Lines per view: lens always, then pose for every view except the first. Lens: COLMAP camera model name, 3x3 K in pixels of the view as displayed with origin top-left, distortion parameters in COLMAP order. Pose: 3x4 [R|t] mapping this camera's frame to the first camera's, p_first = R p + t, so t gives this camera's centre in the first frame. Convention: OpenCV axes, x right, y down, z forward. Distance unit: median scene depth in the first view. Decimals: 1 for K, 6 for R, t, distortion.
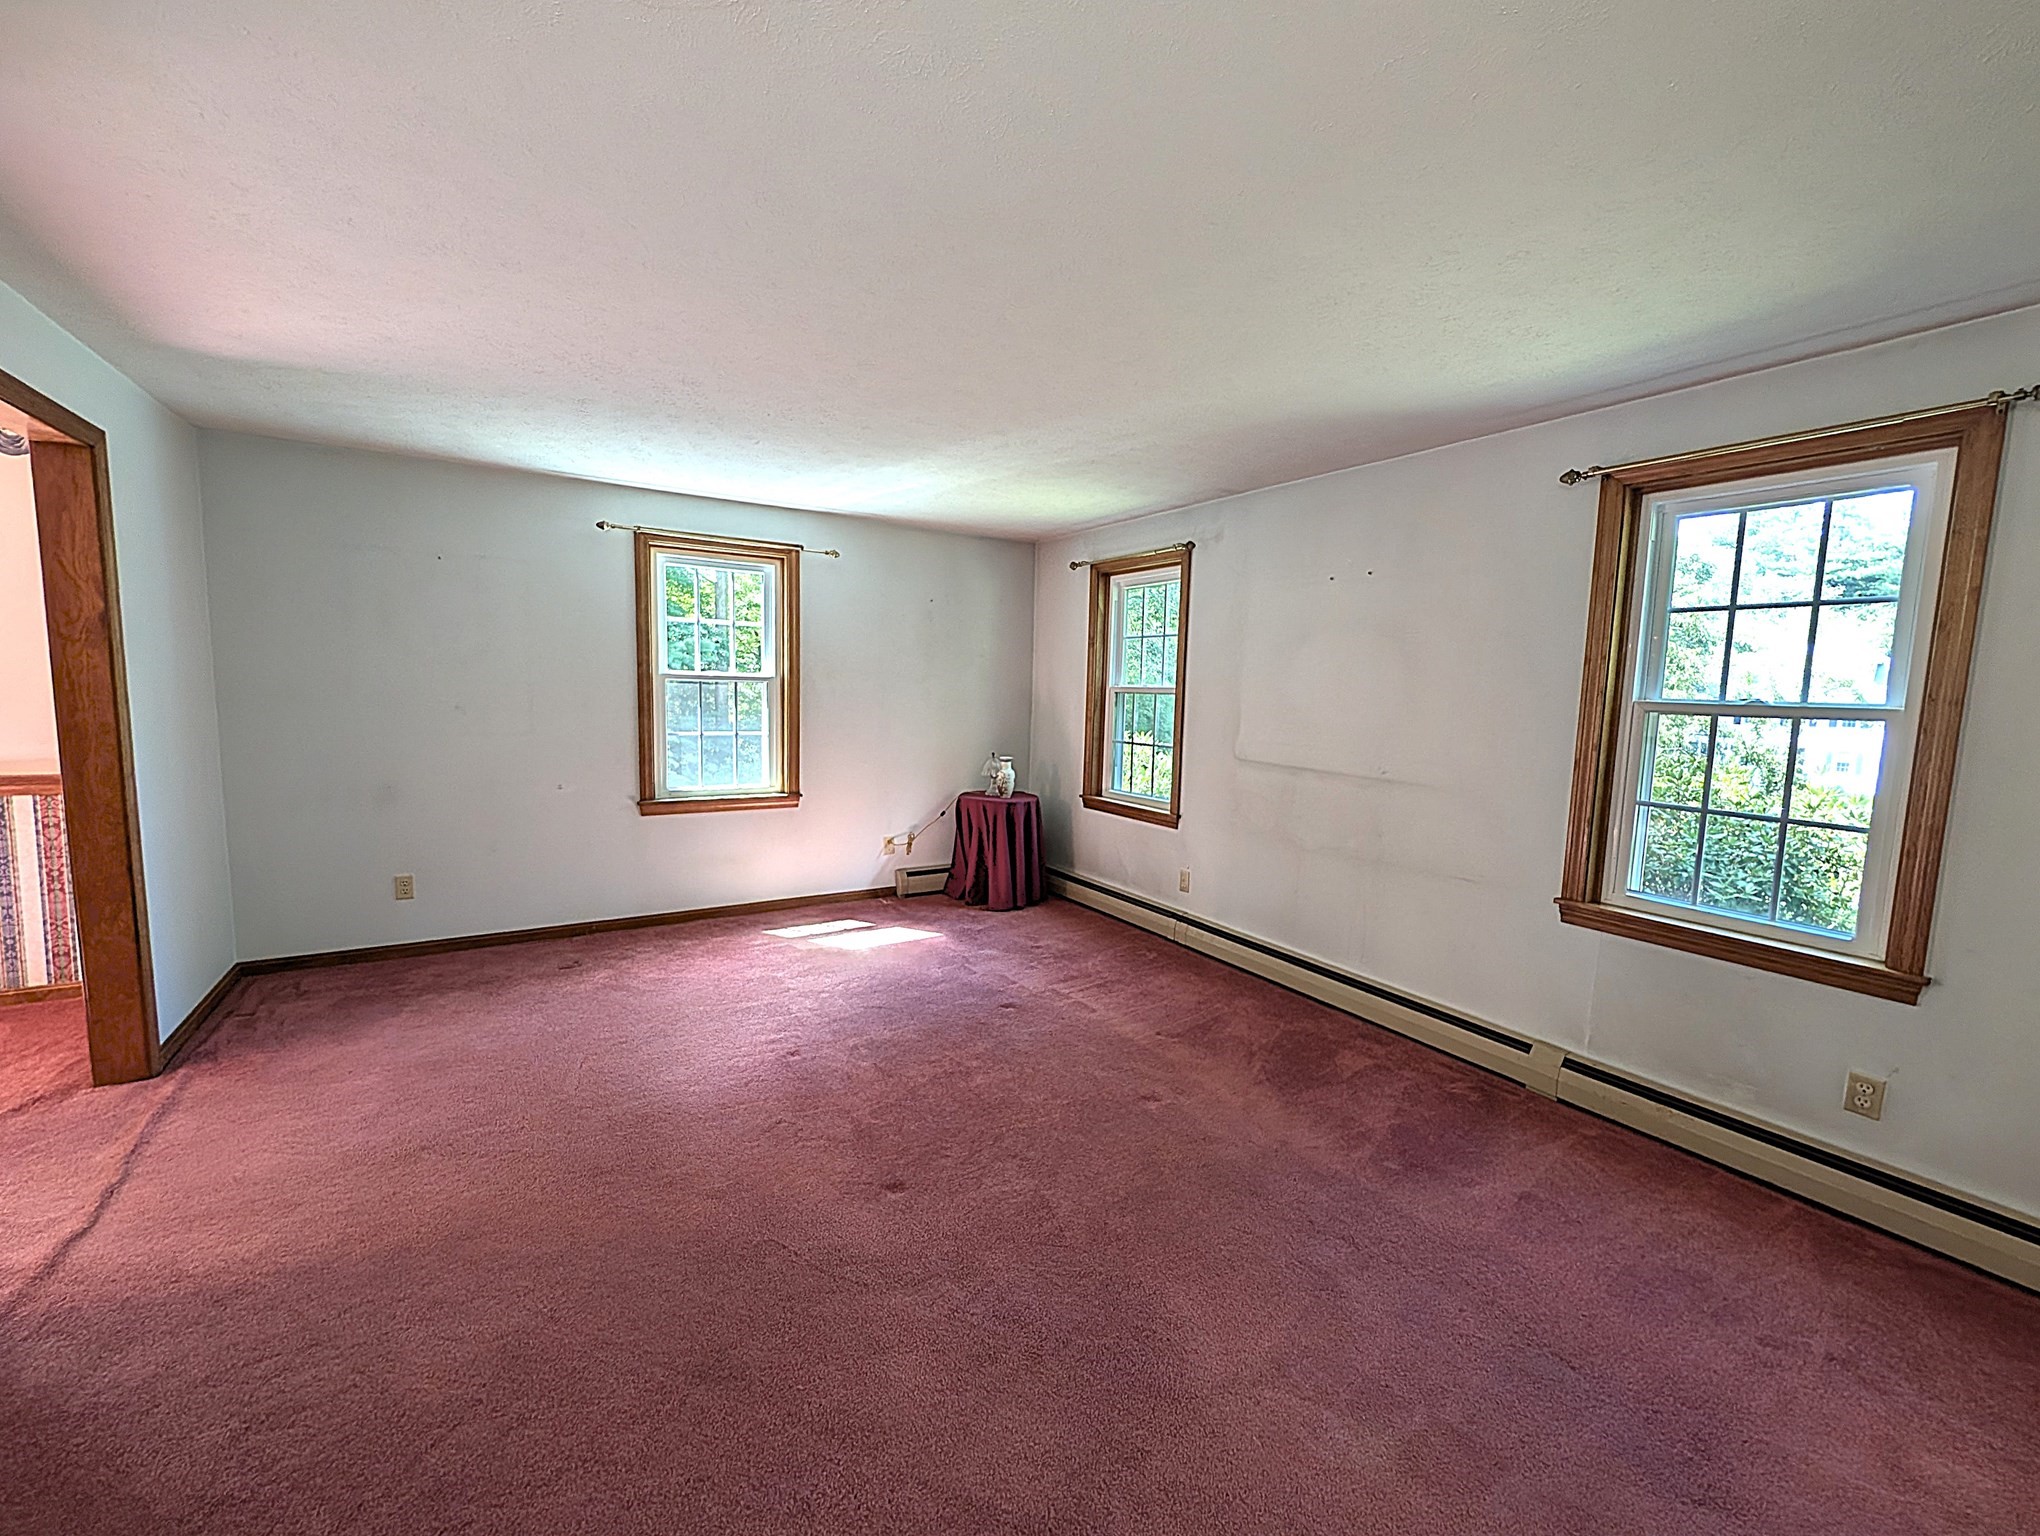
lens RADIAL K [[813.3, 0, 1029.6], [0, 813.3, 771.3], [0, 0, 1]] dist [0.000401, -0.000120]
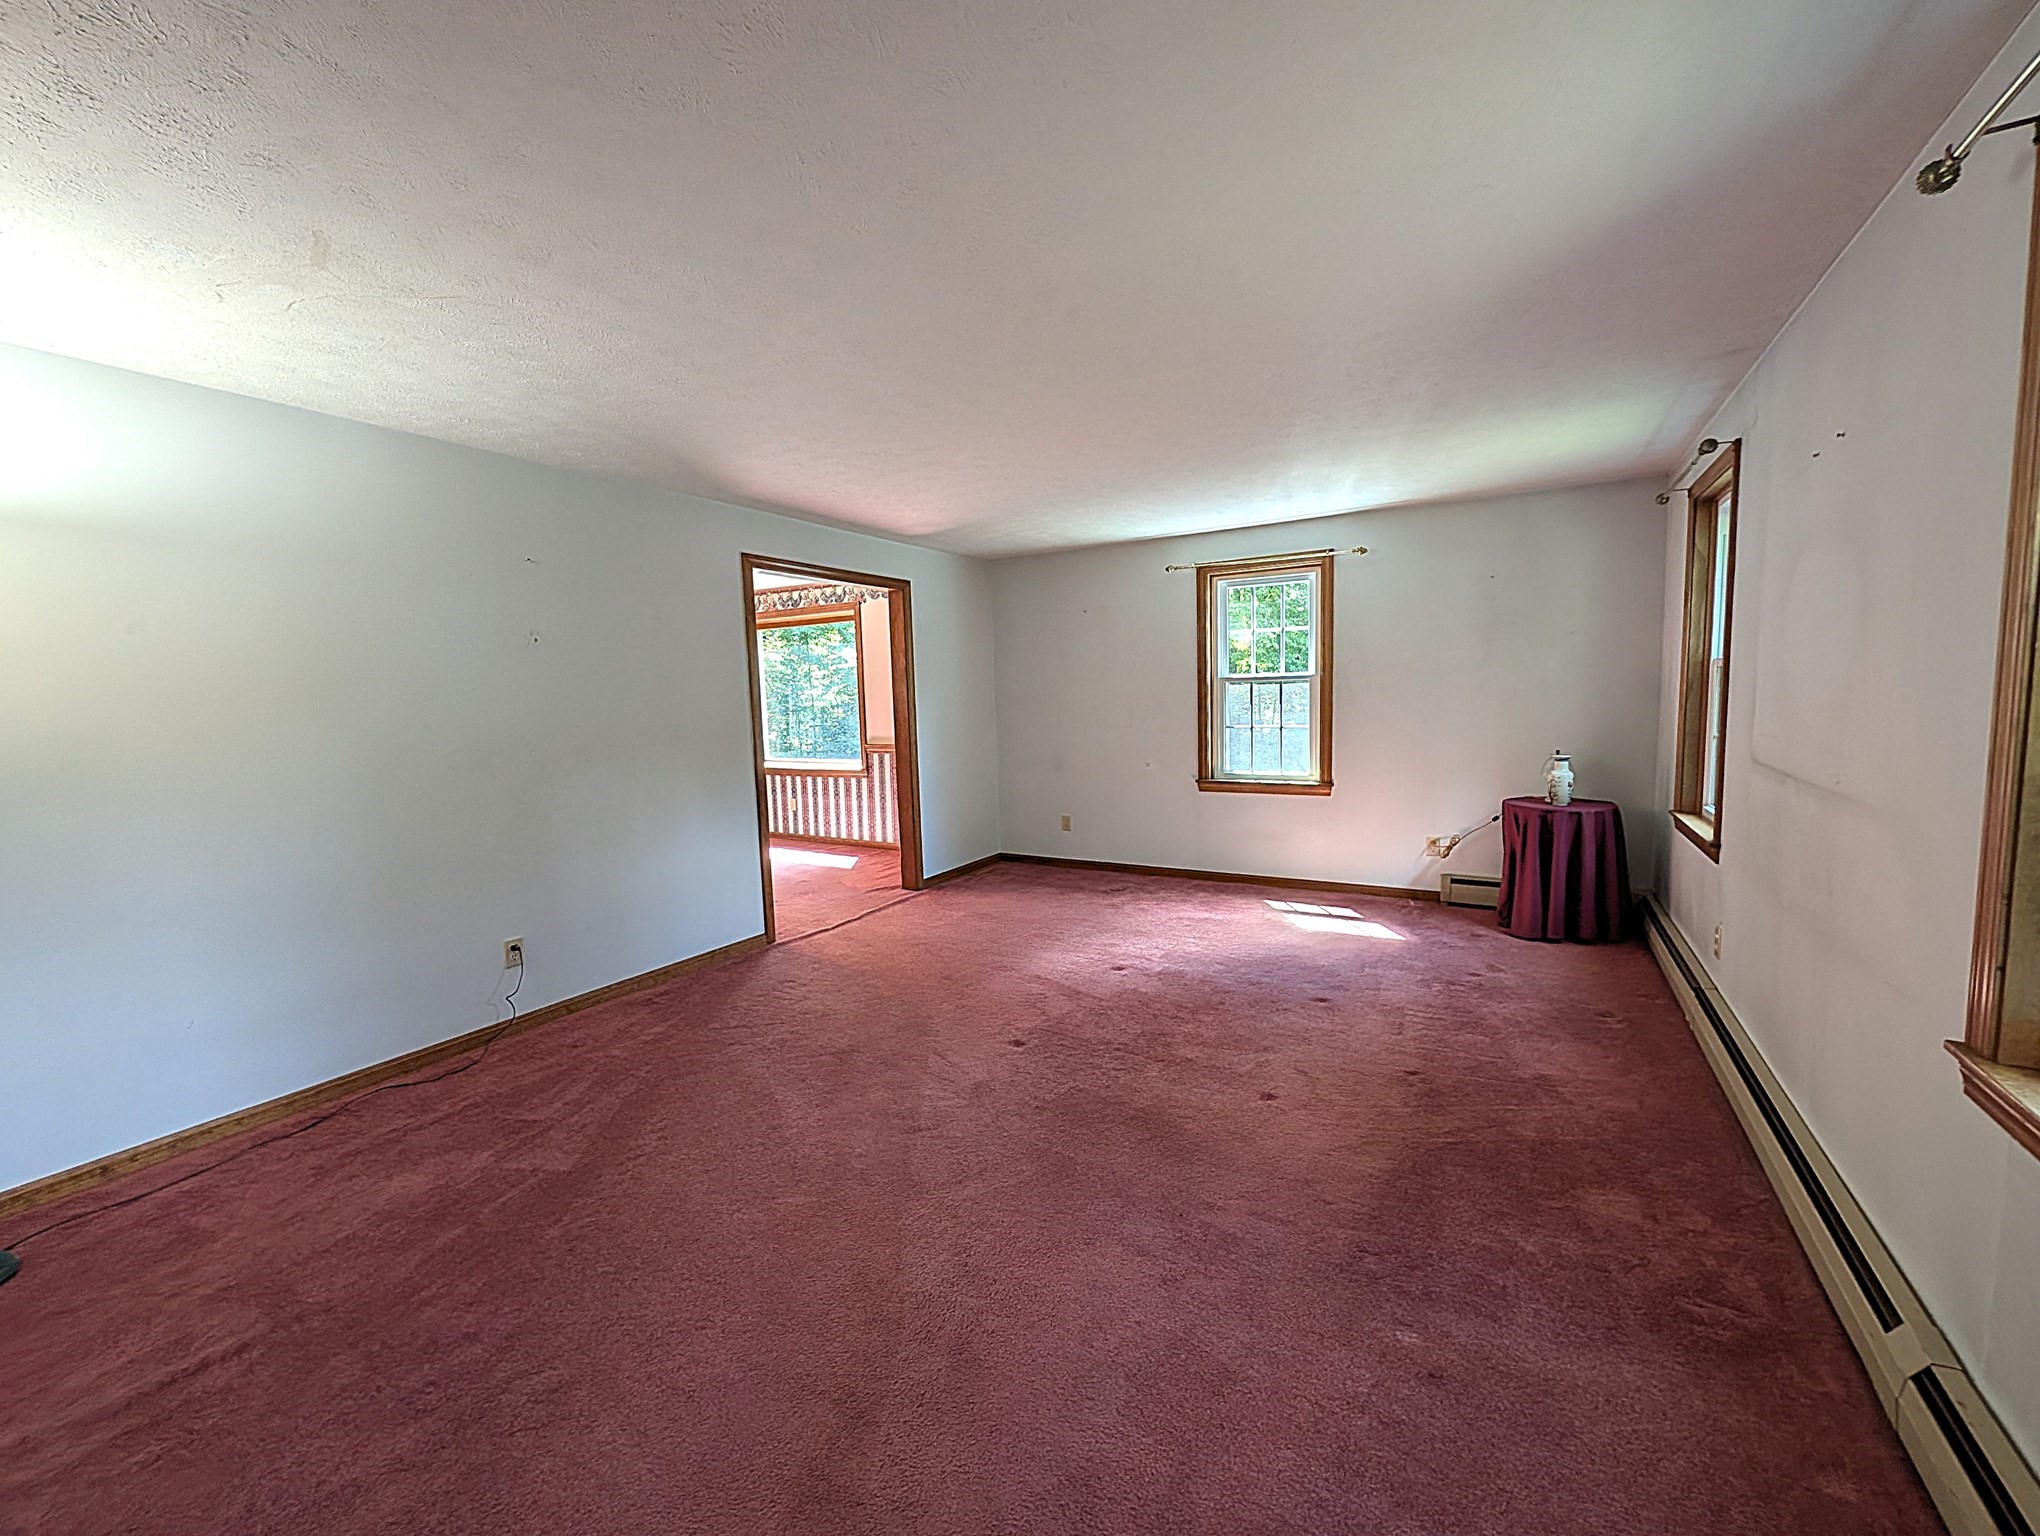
lens RADIAL K [[813.3, 0, 1029.6], [0, 813.3, 771.3], [0, 0, 1]] dist [0.000401, -0.000120]
pose [[0.459140, 0.045082, -0.887219, 0.505807], [-0.051451, 0.998385, 0.024105, 0.006884], [0.886873, 0.034581, 0.460718, 0.174633]]
